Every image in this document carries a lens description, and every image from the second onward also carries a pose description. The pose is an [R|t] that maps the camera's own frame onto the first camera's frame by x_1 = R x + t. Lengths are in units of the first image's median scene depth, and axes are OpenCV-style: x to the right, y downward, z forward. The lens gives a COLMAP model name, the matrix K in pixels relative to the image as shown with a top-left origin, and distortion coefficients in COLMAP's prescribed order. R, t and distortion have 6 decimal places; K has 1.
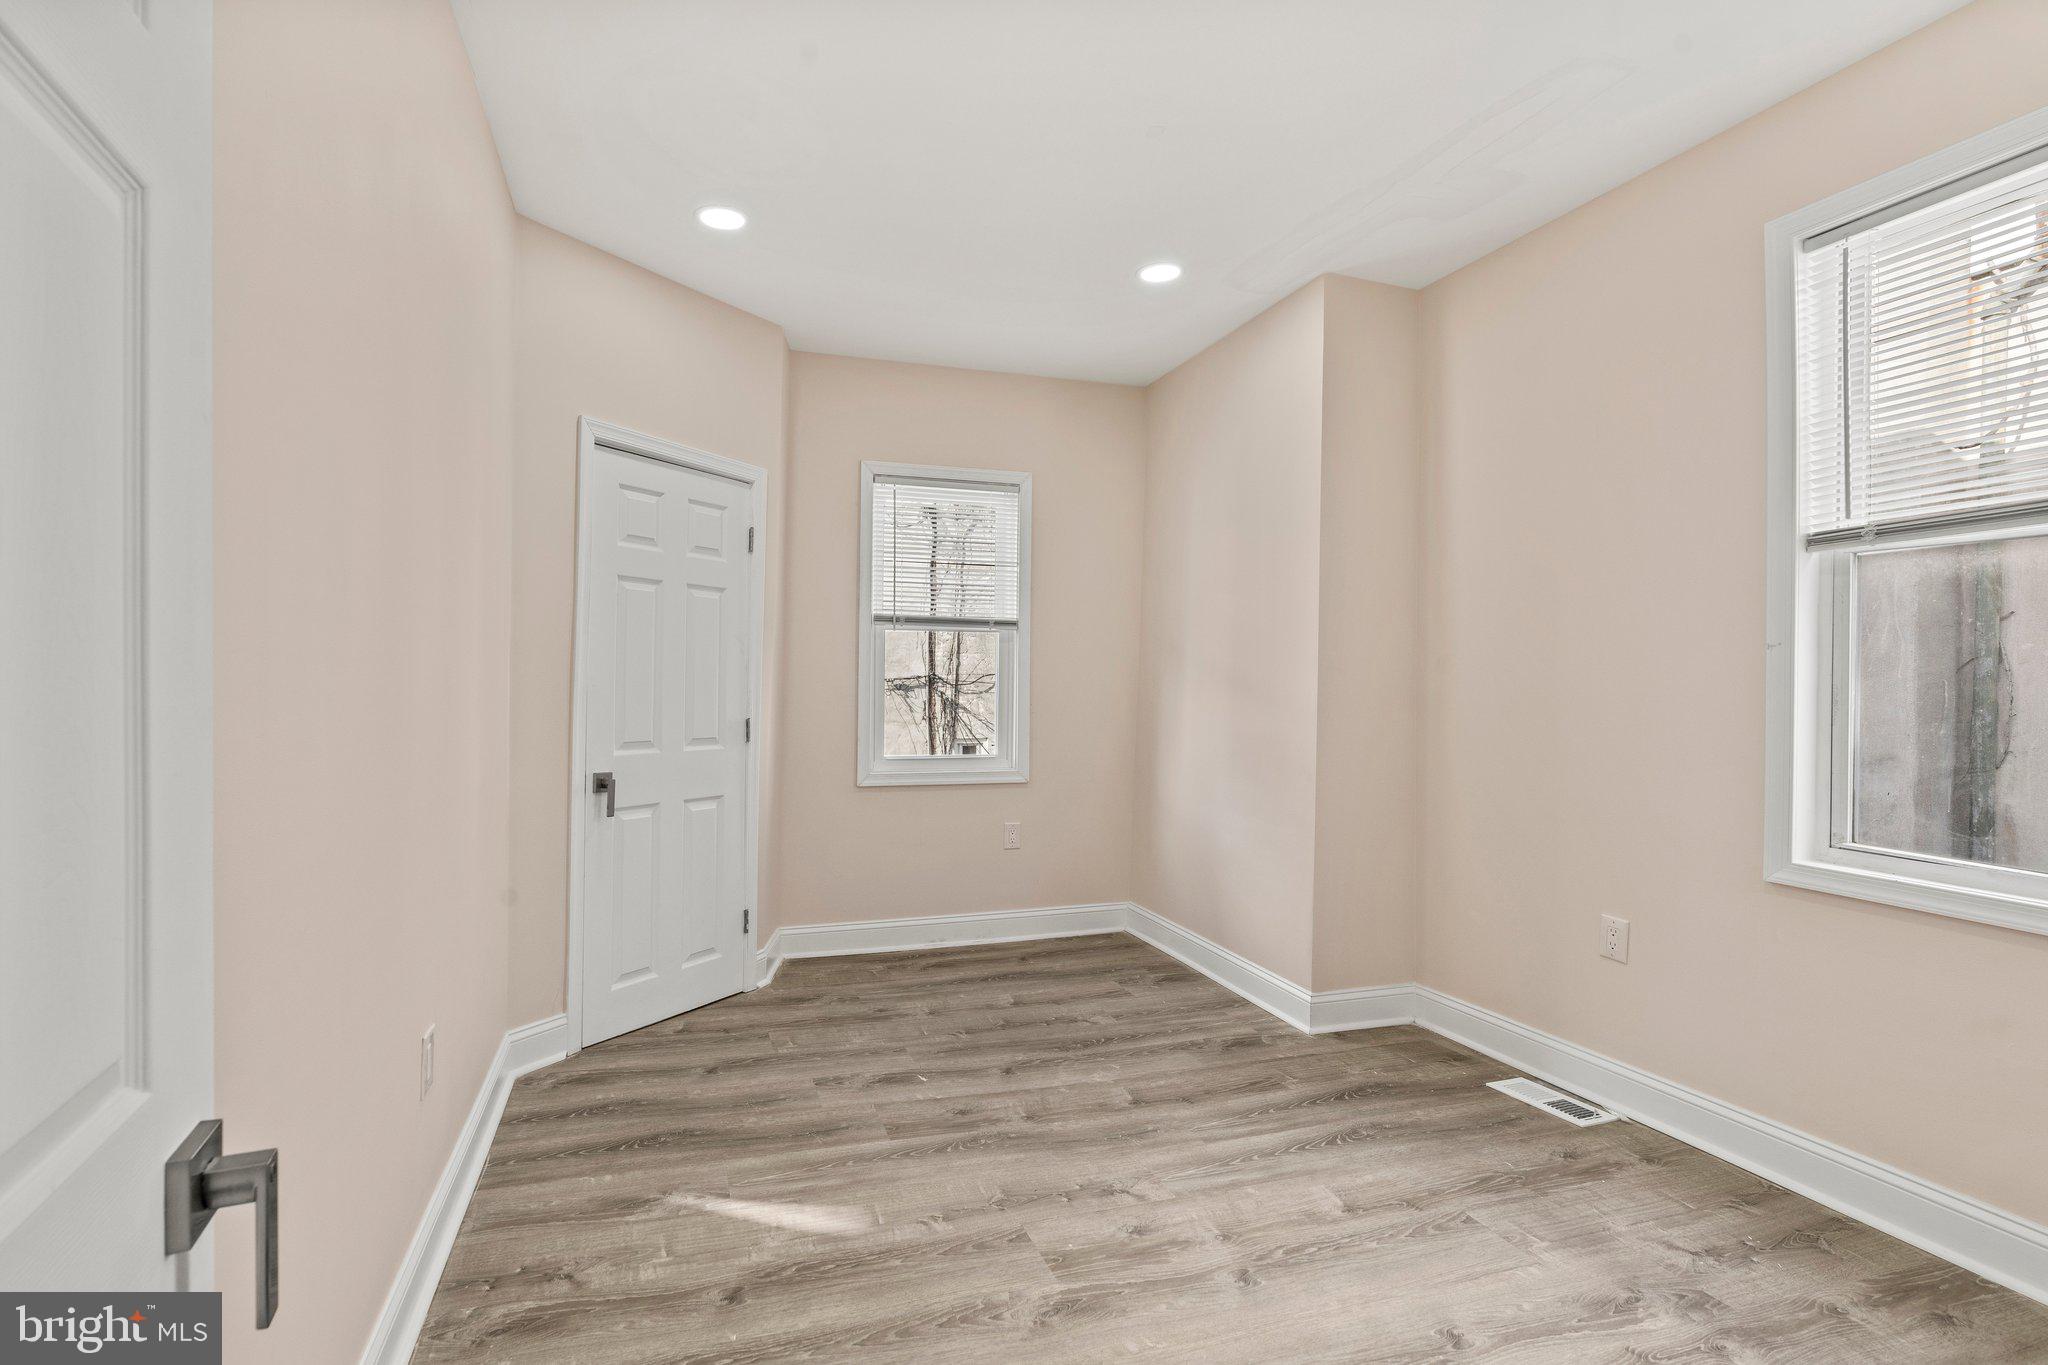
lens RADIAL K [[922.6, 0, 1022.4], [0, 922.6, 679.0], [0, 0, 1]] dist [-0.008912, 0.001531]
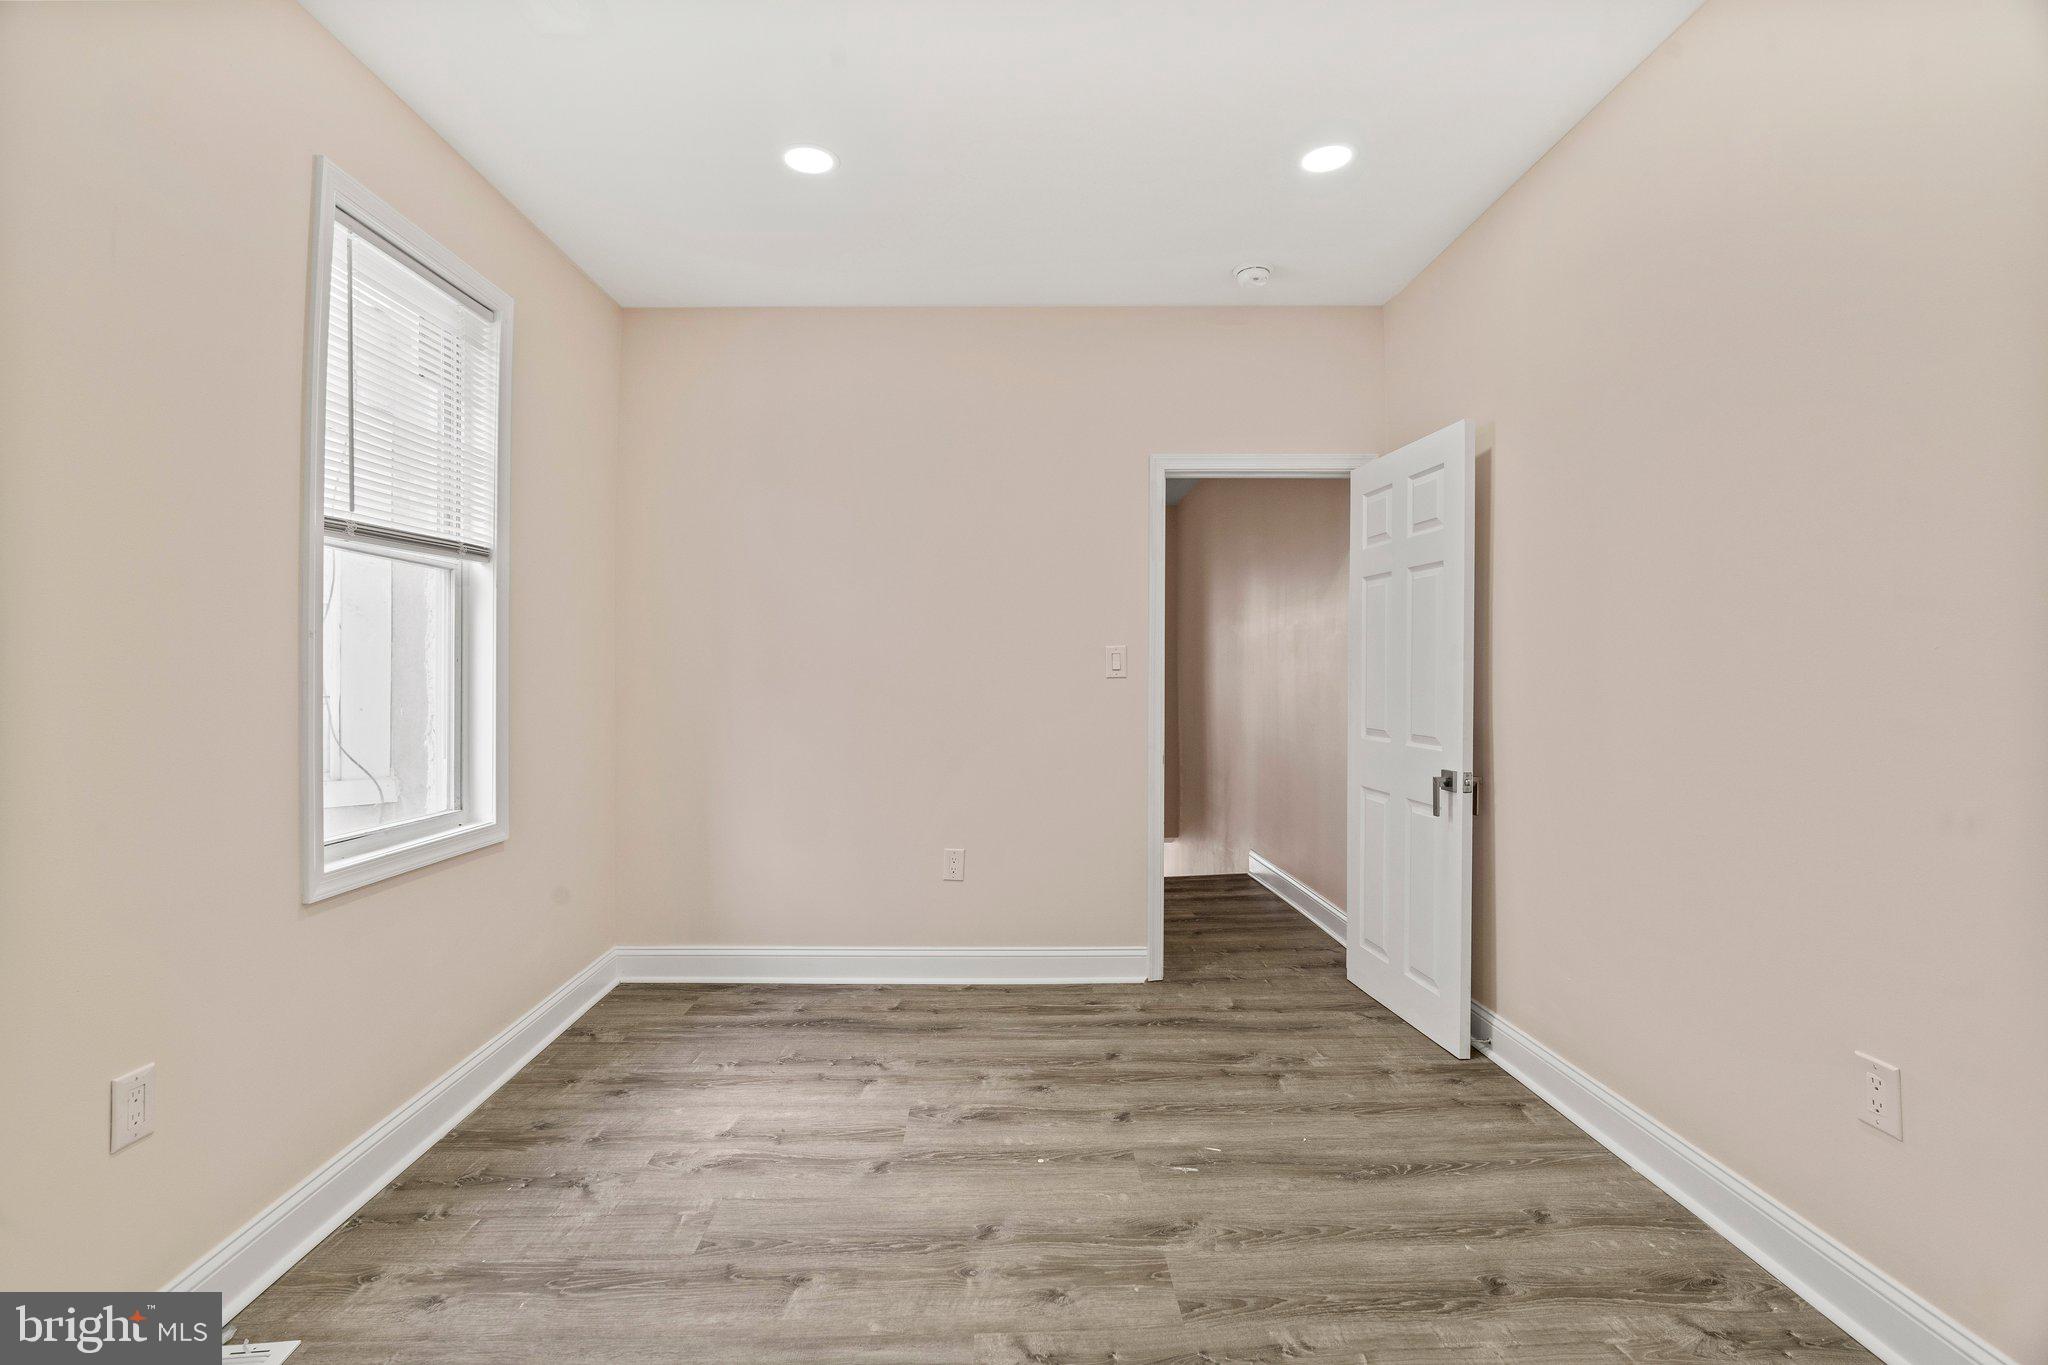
lens RADIAL K [[922.6, 0, 1028.5], [0, 922.6, 673.0], [0, 0, 1]] dist [-0.008912, 0.001531]
pose [[-0.946035, 0.003042, 0.324050, -0.146240], [0.005071, 0.999972, 0.005417, -0.002252], [-0.324024, 0.006768, -0.946024, 1.925167]]
